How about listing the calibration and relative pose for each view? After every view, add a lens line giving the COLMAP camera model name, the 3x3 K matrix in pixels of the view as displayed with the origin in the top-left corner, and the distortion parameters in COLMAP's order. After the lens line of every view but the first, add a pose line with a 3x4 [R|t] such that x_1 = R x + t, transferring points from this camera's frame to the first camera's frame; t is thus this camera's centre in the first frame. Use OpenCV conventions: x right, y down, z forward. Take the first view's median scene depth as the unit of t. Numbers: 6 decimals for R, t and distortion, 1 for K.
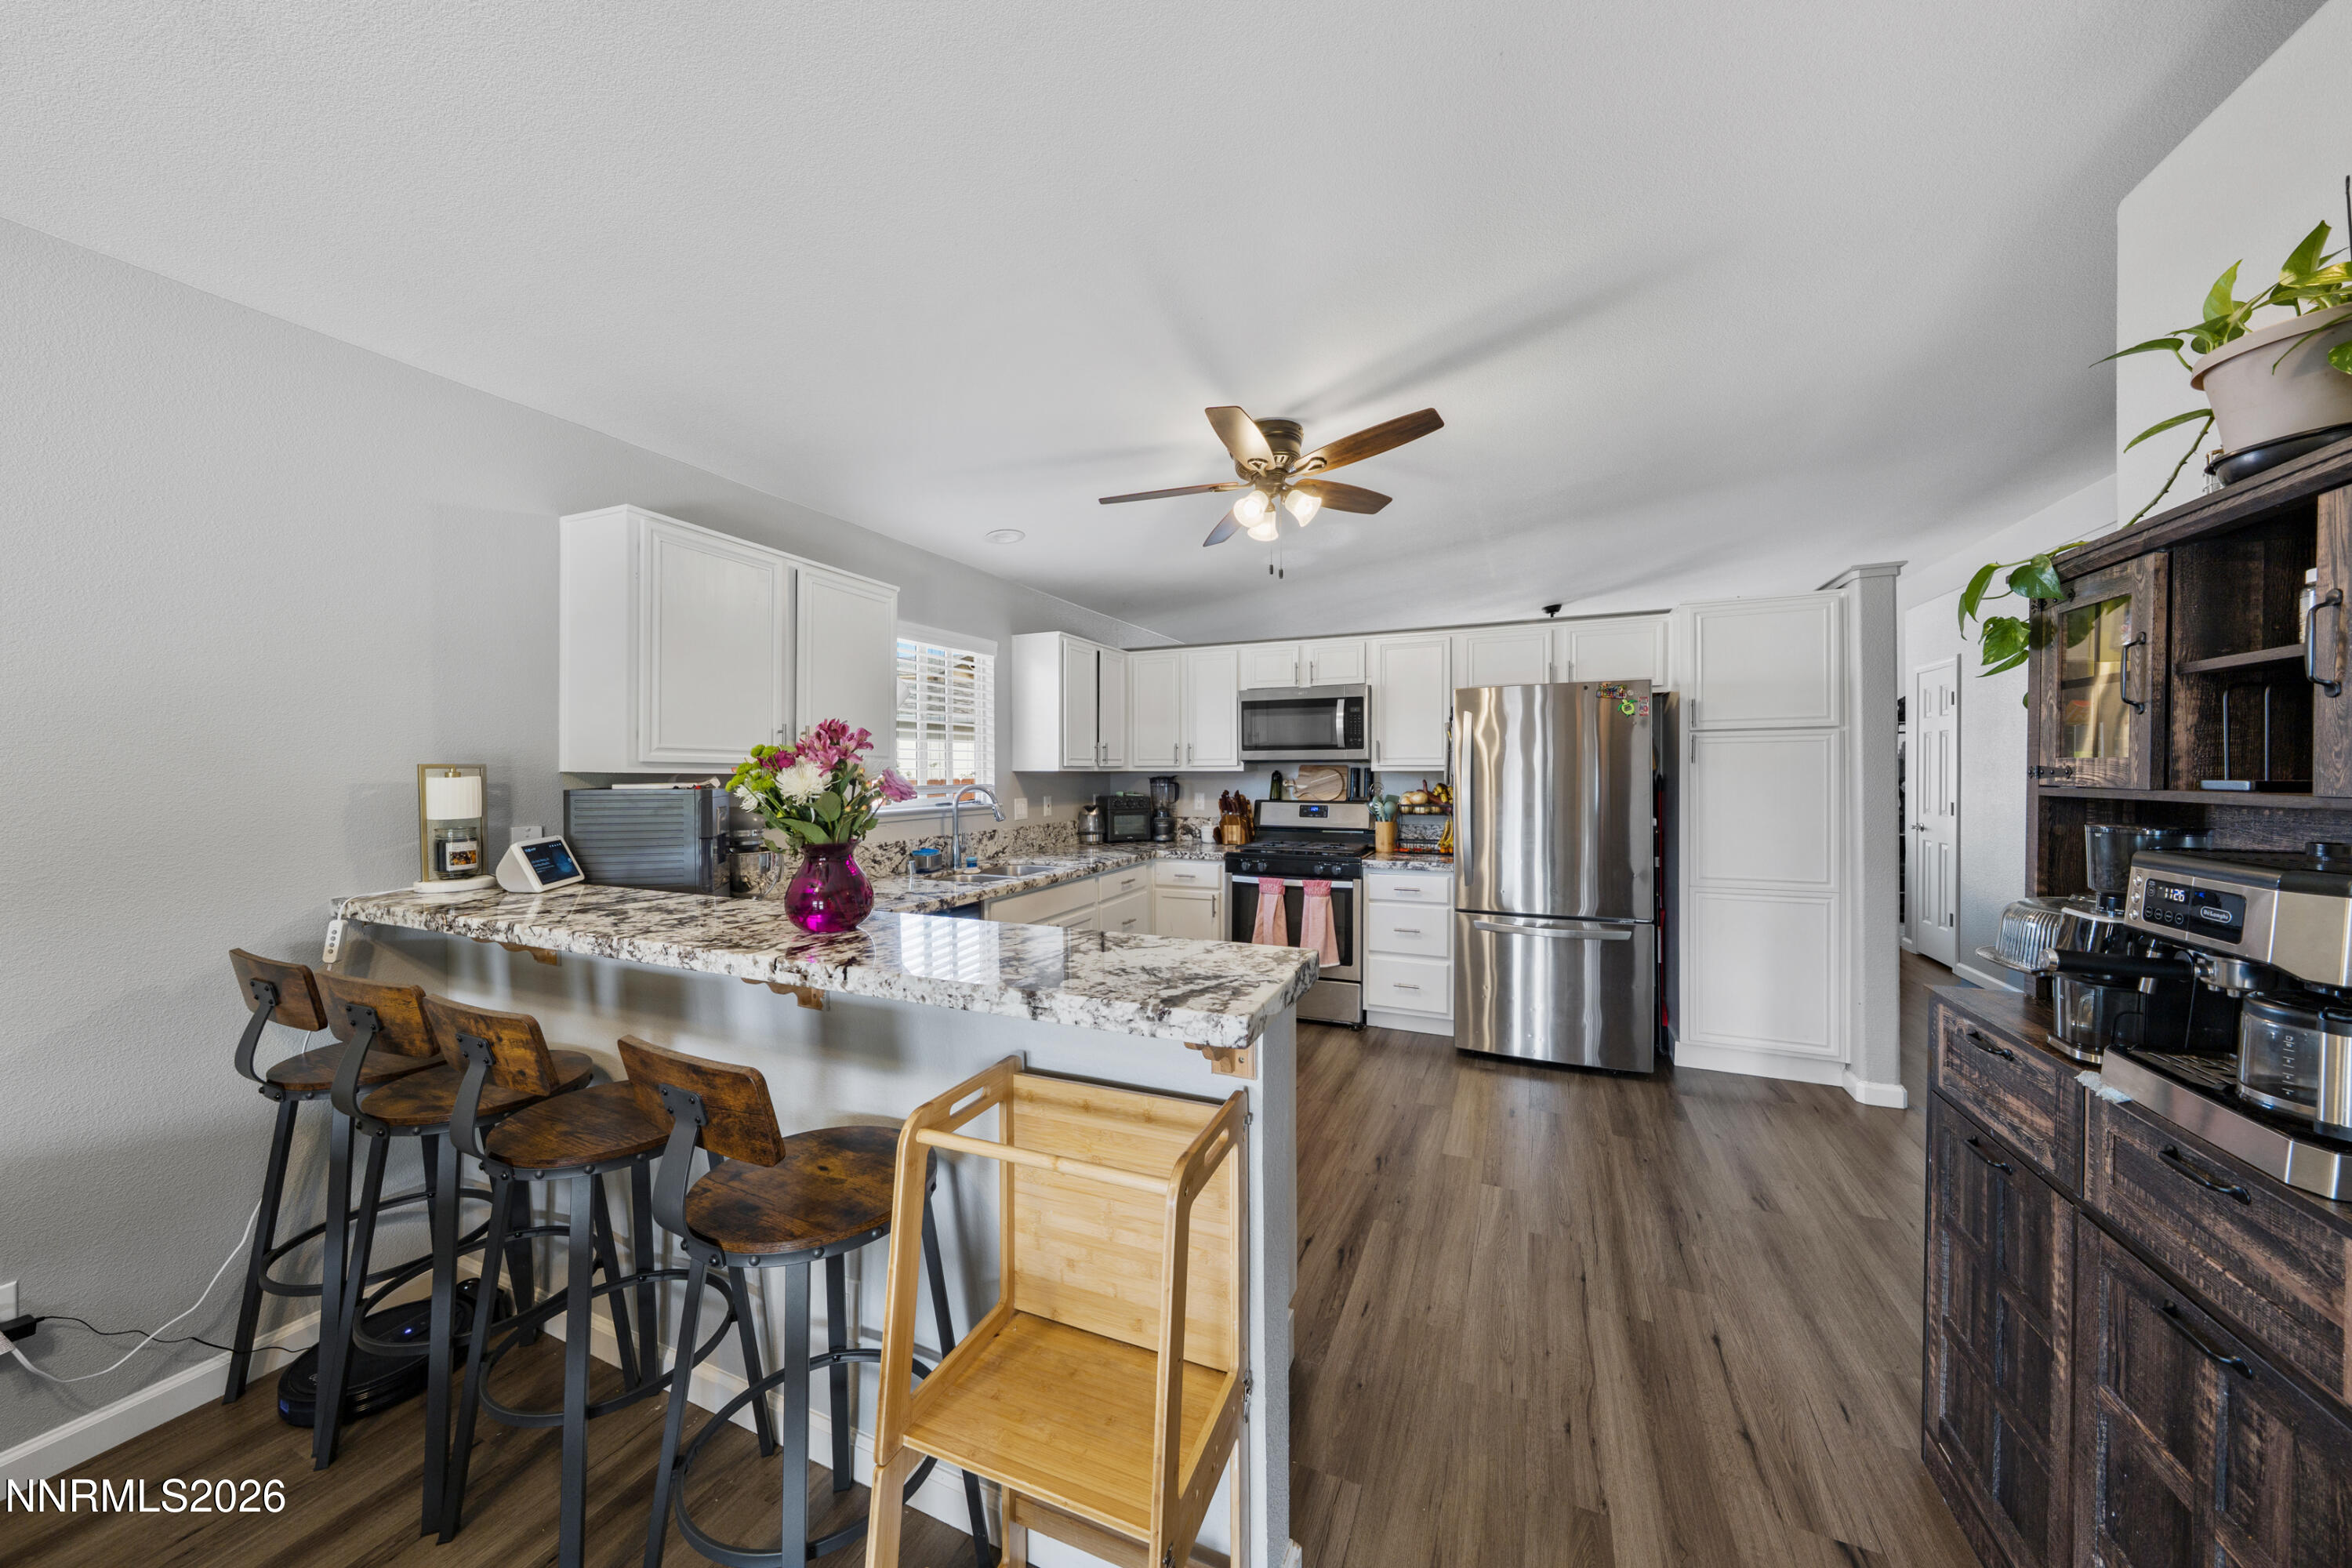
lens RADIAL K [[800.3, 0, 1173.7], [0, 800.3, 776.4], [0, 0, 1]] dist [-0.001023, -0.000023]
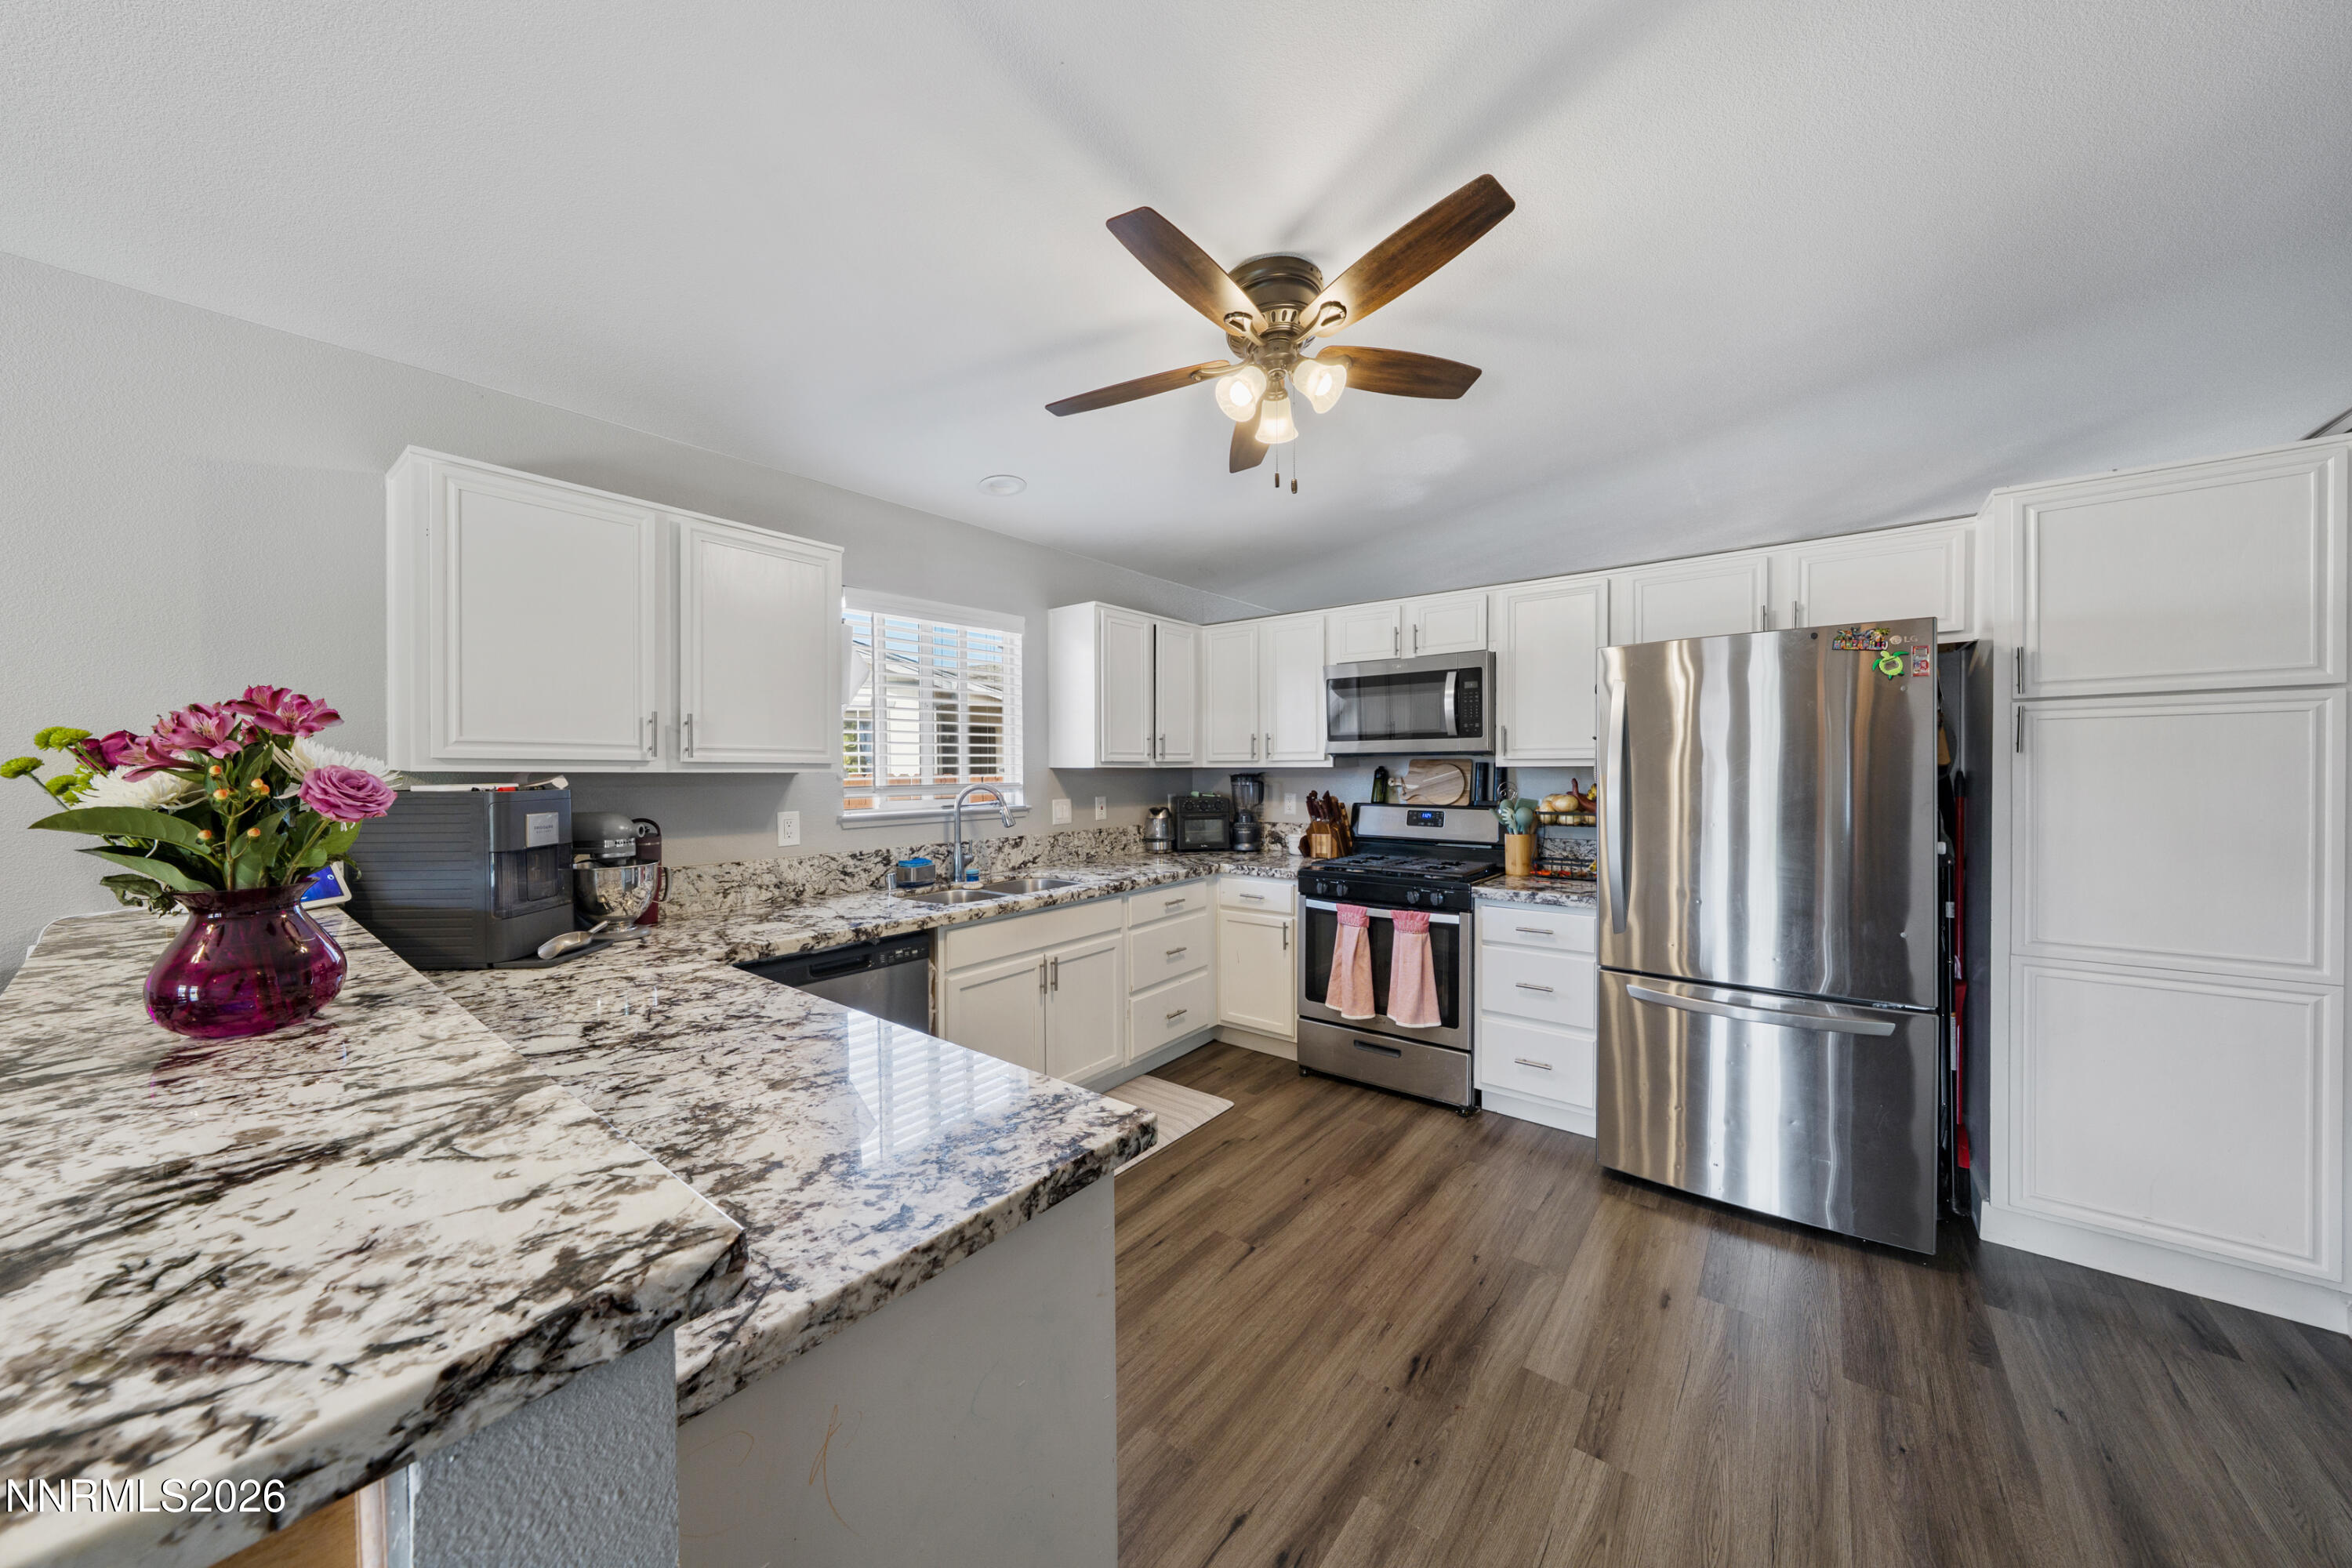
lens RADIAL K [[800.3, 0, 1173.7], [0, 800.3, 776.4], [0, 0, 1]] dist [-0.001023, -0.000023]
pose [[0.968412, 0.000939, -0.249352, 0.150711], [0.000468, 0.999984, 0.005584, -0.001999], [0.249353, -0.005524, 0.968397, 0.212470]]
